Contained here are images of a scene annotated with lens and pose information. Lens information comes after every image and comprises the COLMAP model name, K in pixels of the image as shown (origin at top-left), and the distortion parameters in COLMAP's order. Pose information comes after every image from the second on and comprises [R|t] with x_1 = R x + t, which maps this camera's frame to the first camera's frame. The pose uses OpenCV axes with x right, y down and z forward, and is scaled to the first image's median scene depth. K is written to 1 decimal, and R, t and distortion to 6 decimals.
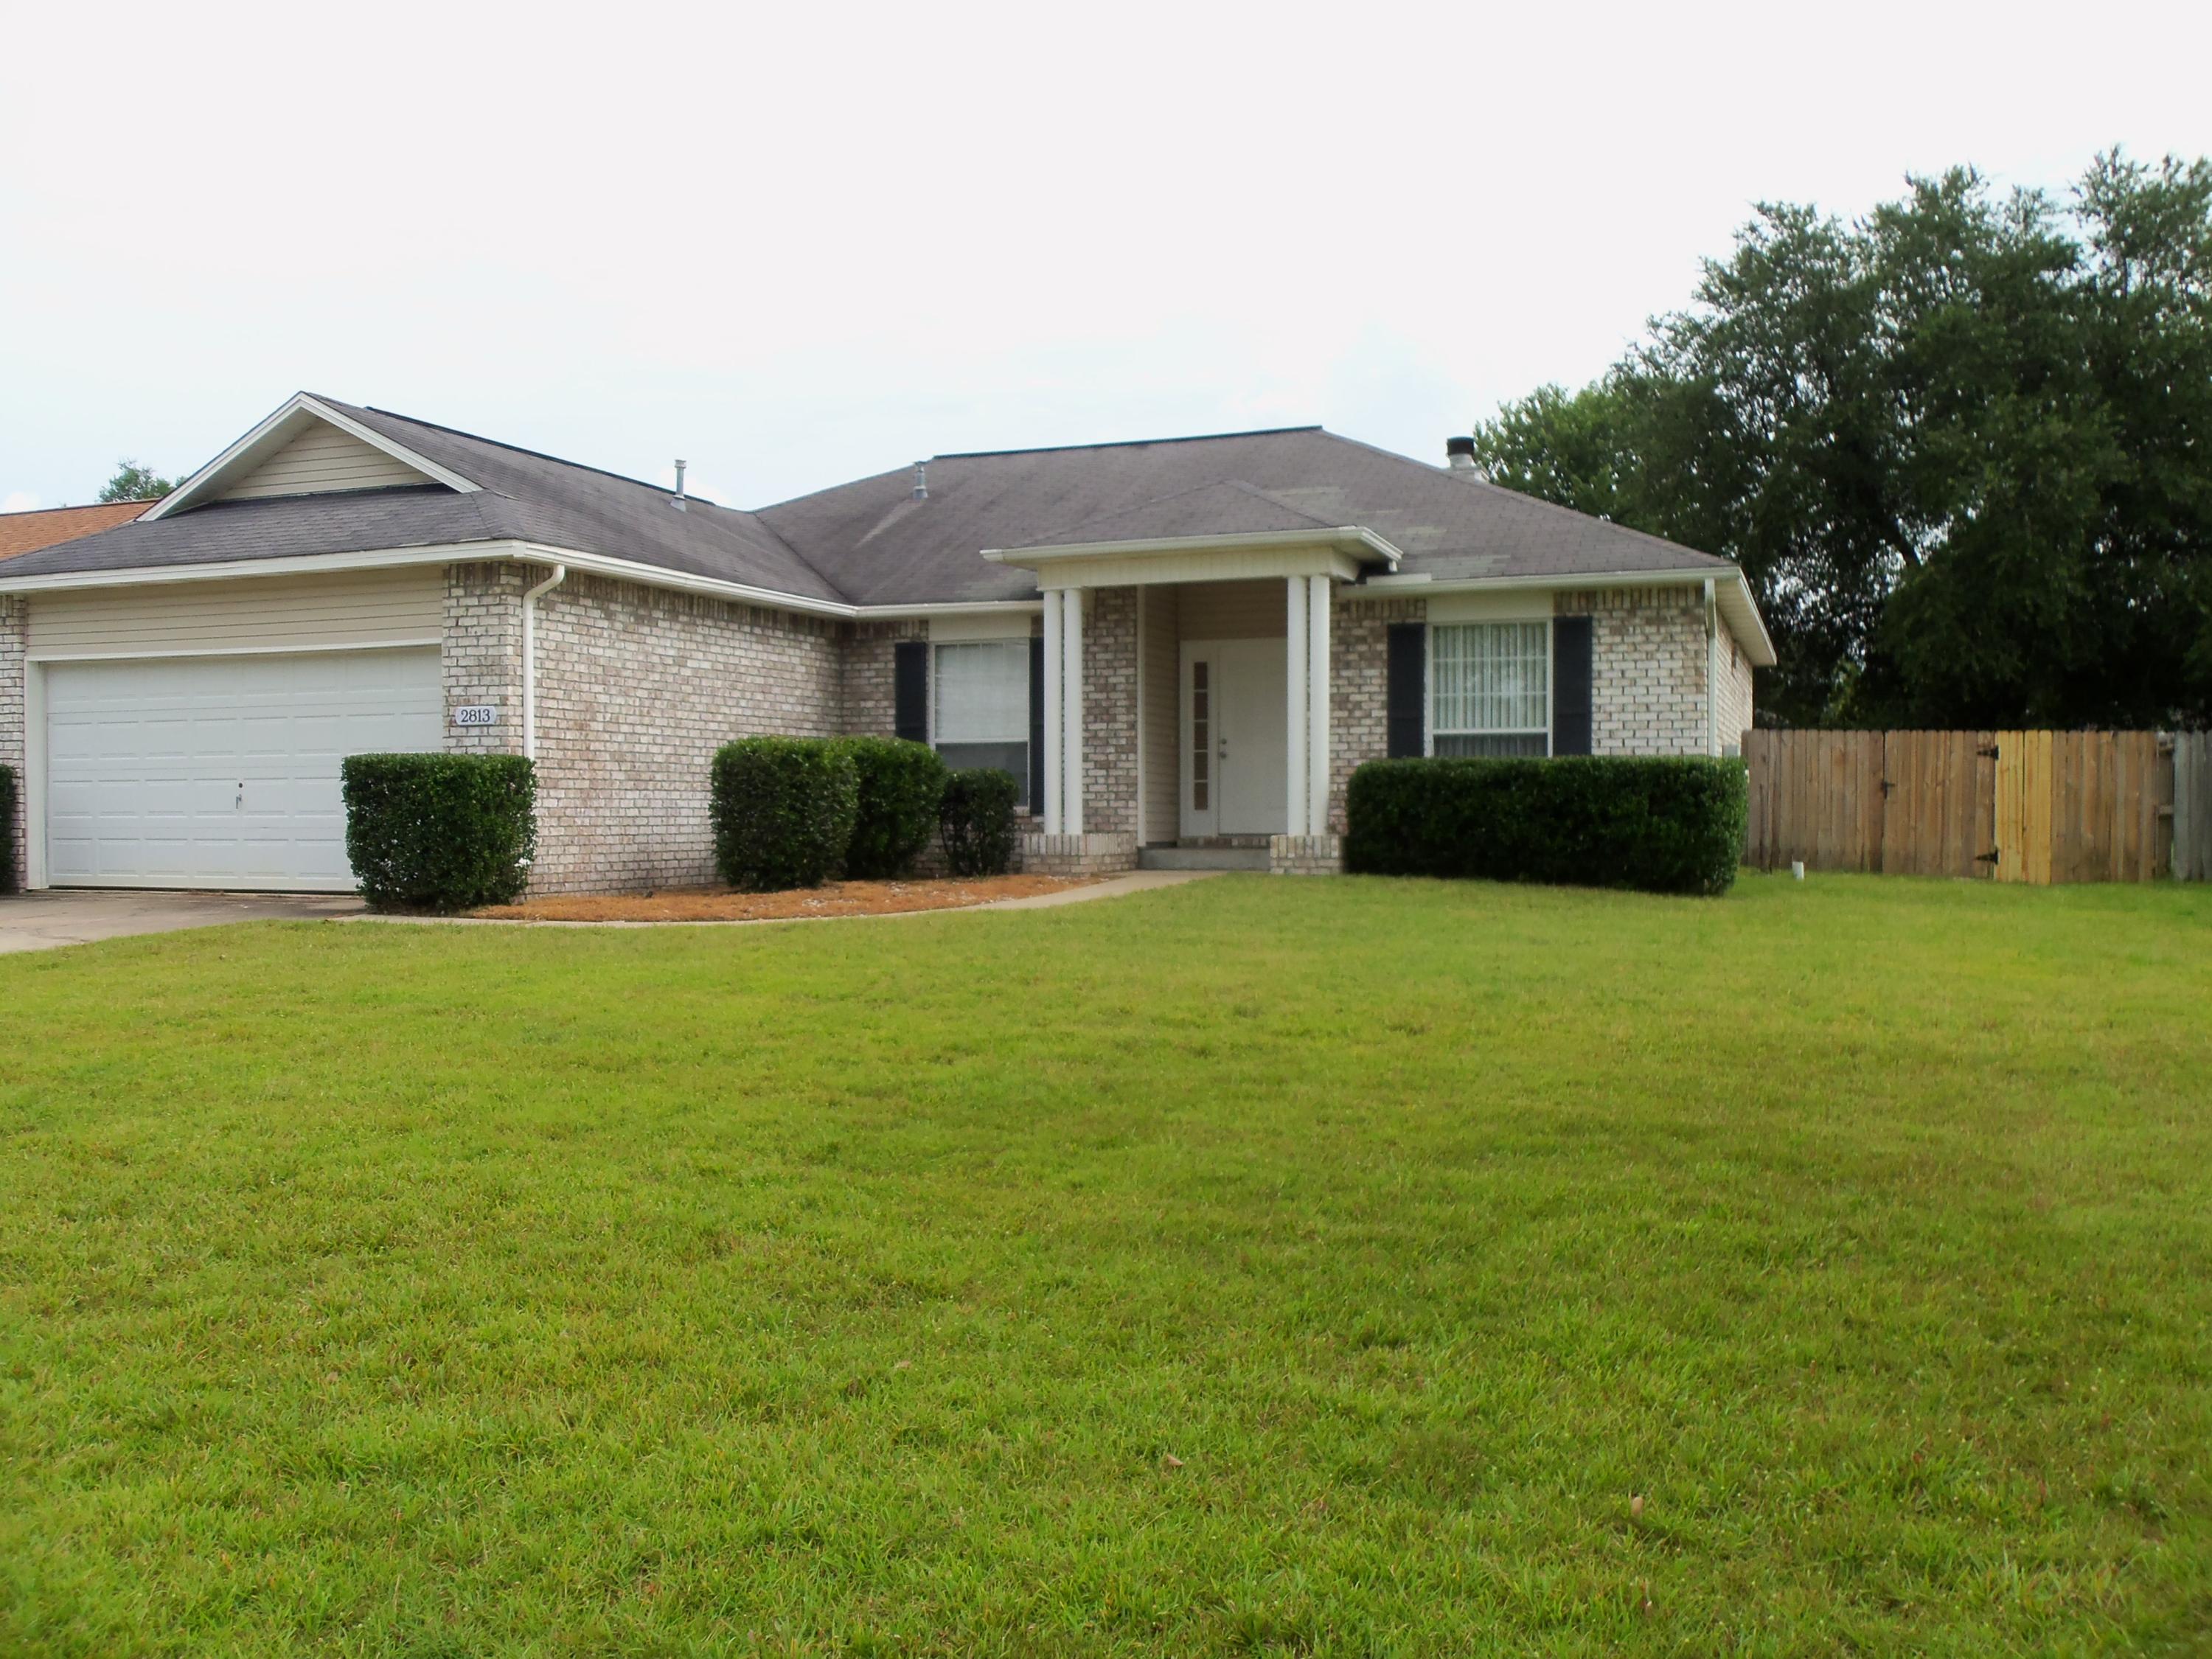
lens RADIAL K [[1891.1, 0, 1070.8], [0, 1891.1, 856.4], [0, 0, 1]] dist [-0.025248, 0.005823]
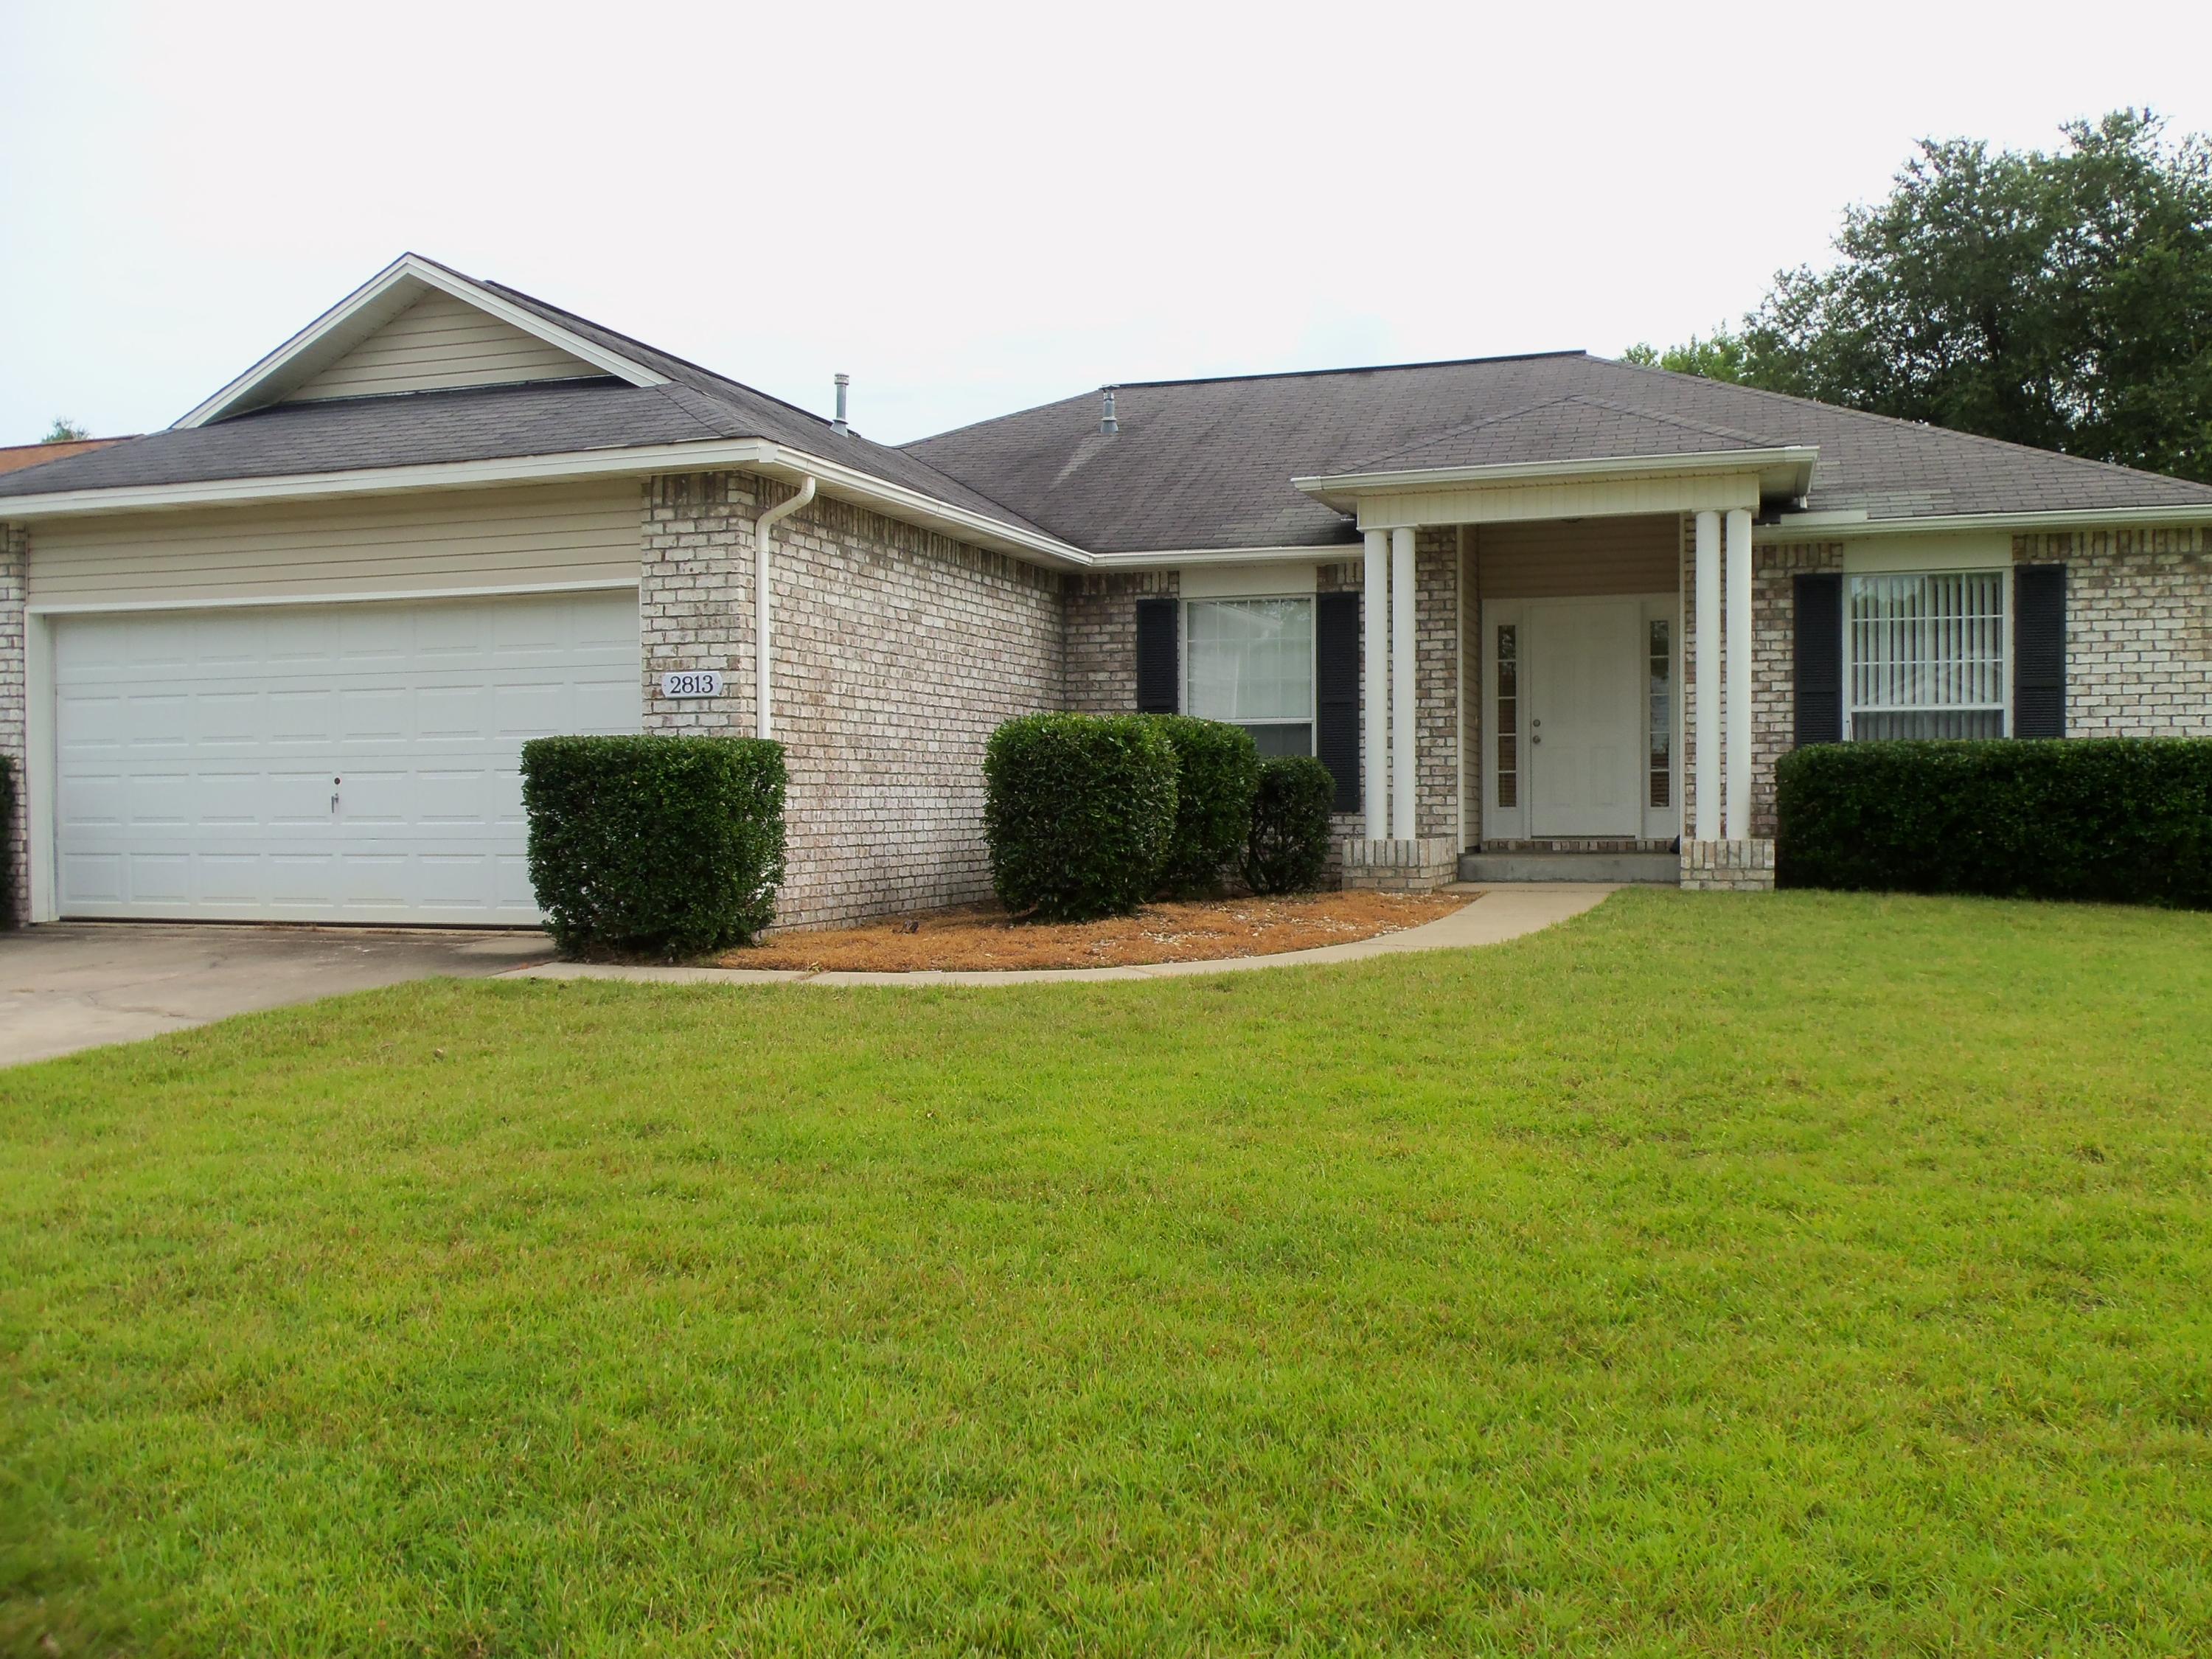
lens RADIAL K [[1882.4, 0, 1128.3], [0, 1882.4, 840.6], [0, 0, 1]] dist [-0.025040, -0.000743]
pose [[0.997301, -0.005698, 0.073205, -0.179843], [0.005887, 0.999980, -0.002362, -0.010508], [-0.073190, 0.002787, 0.997314, 0.238143]]
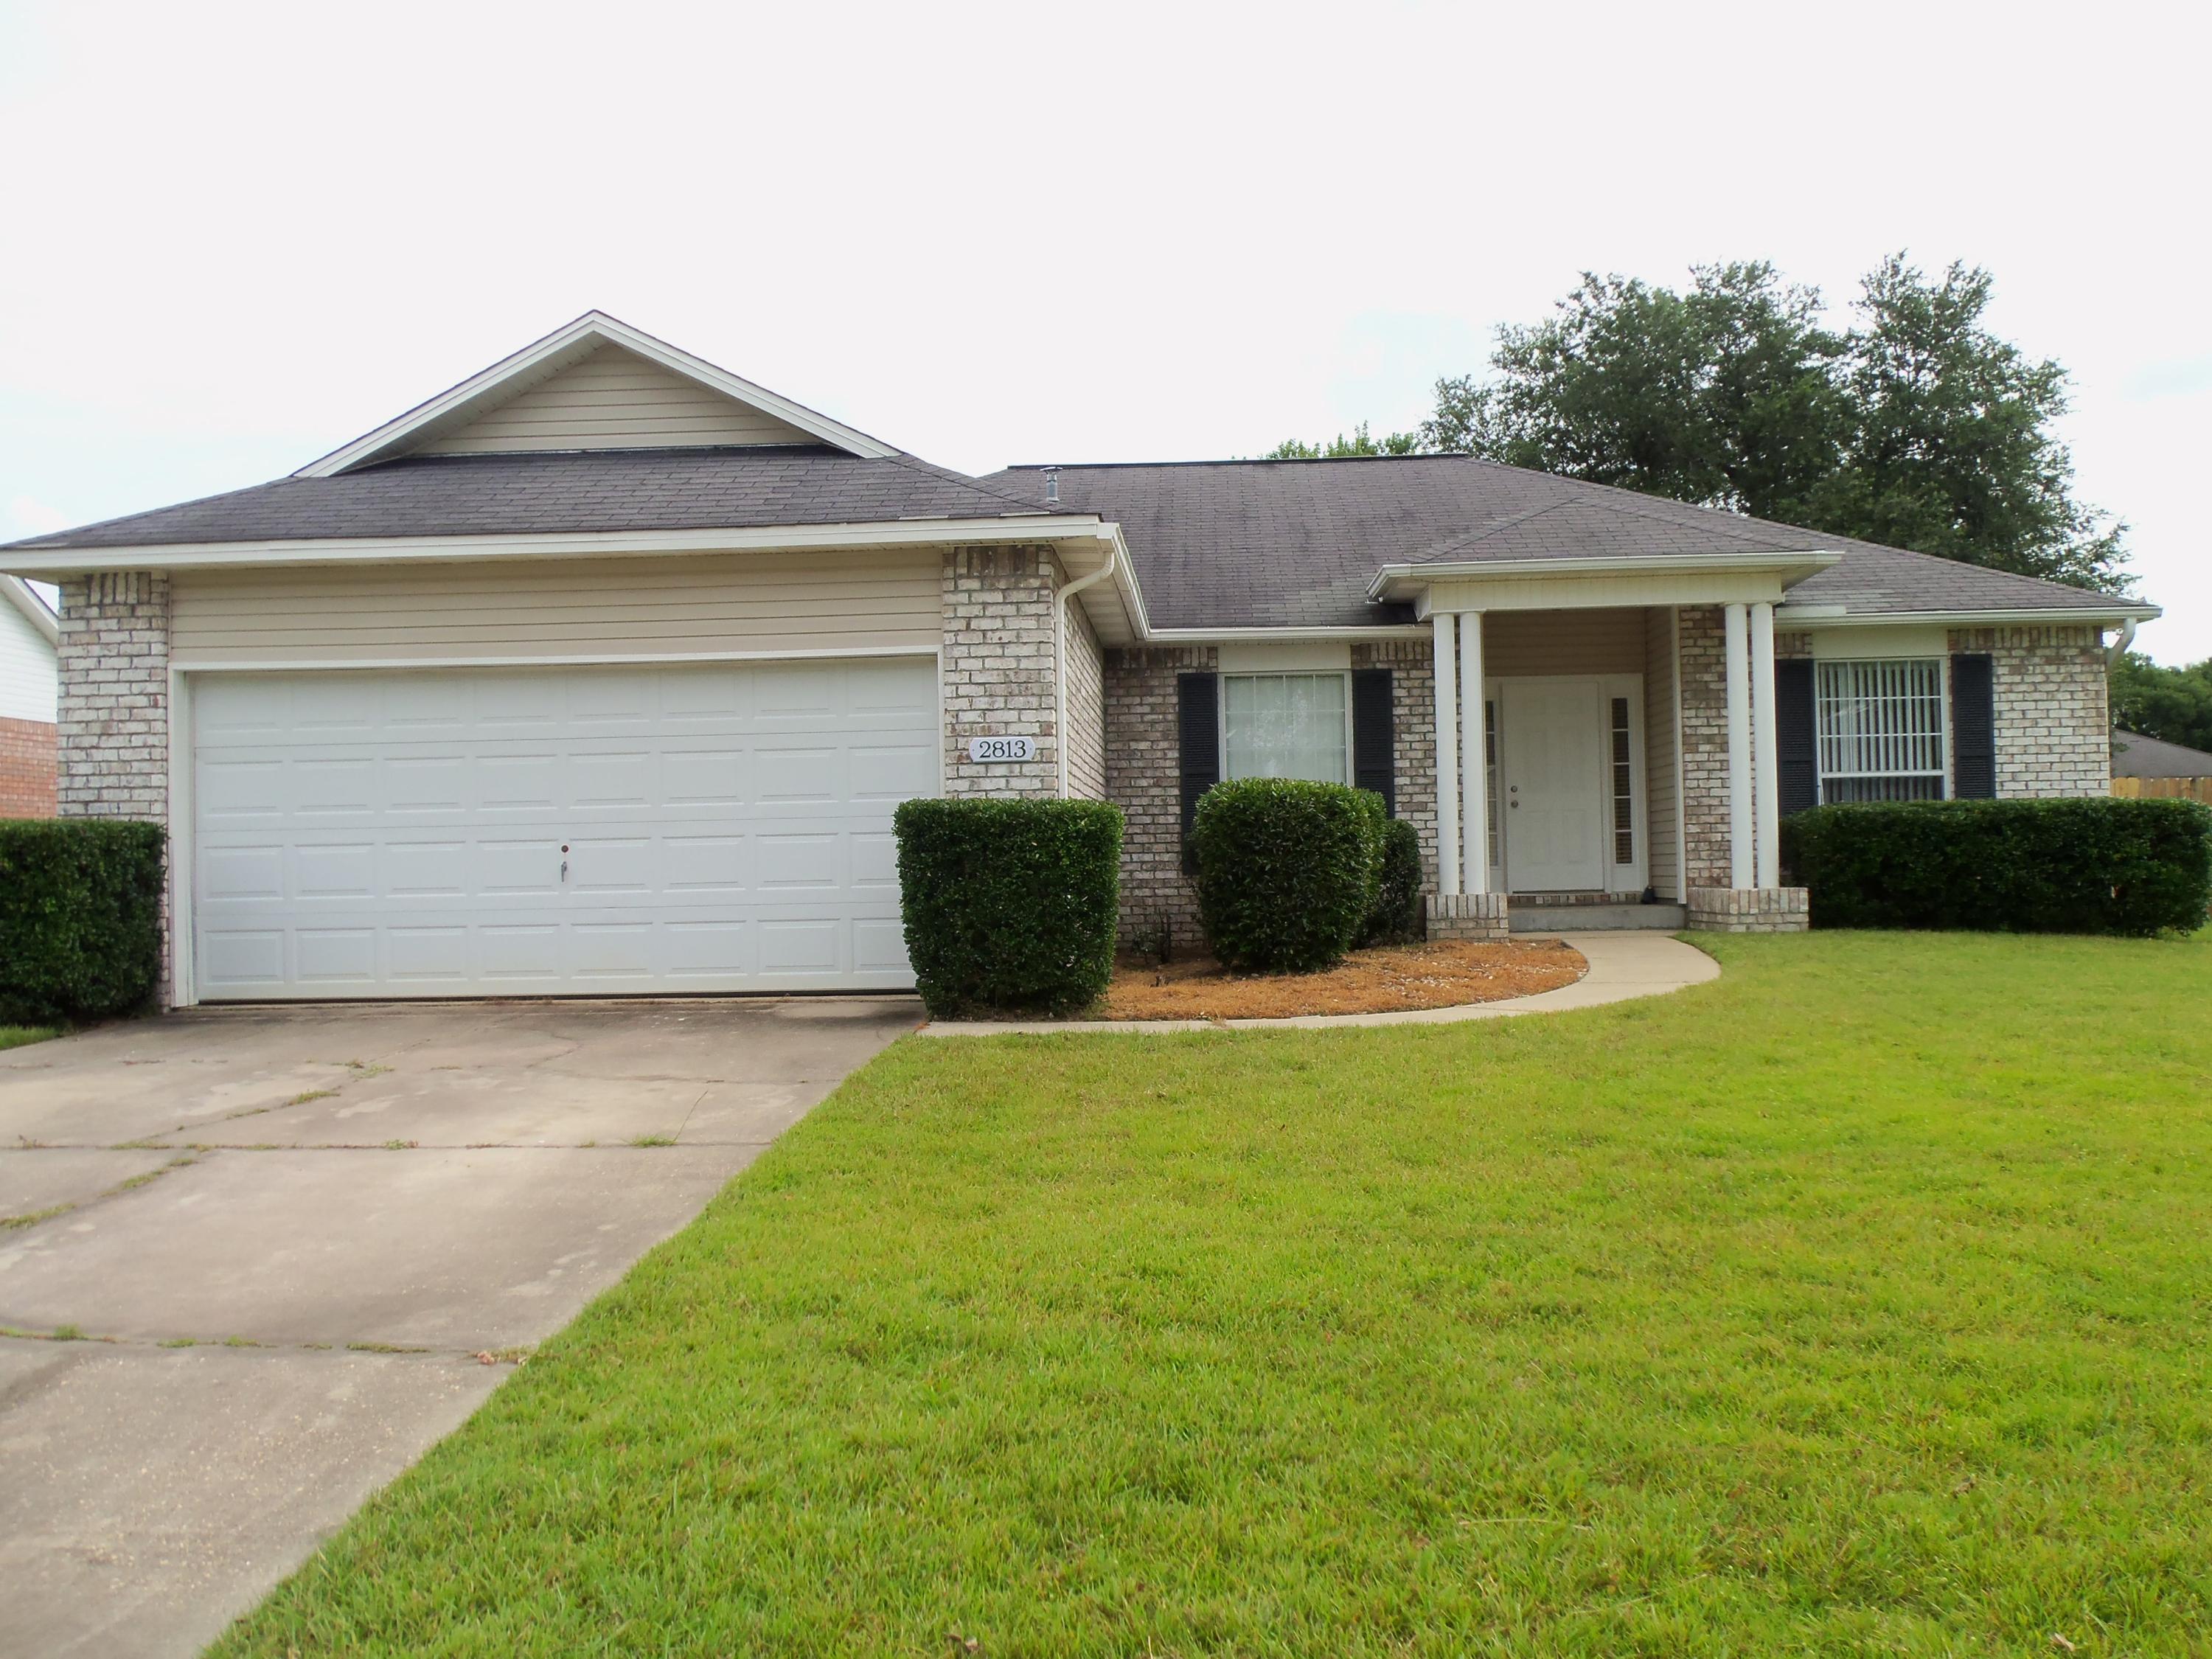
lens RADIAL K [[1896.3, 0, 1106.0], [0, 1896.3, 829.5], [0, 0, 1]] dist [-0.020069, -0.003255]
pose [[0.941918, -0.009981, 0.335696, -0.473084], [0.026280, 0.998684, -0.044043, -0.007730], [-0.334814, 0.050307, 0.940940, 0.250949]]
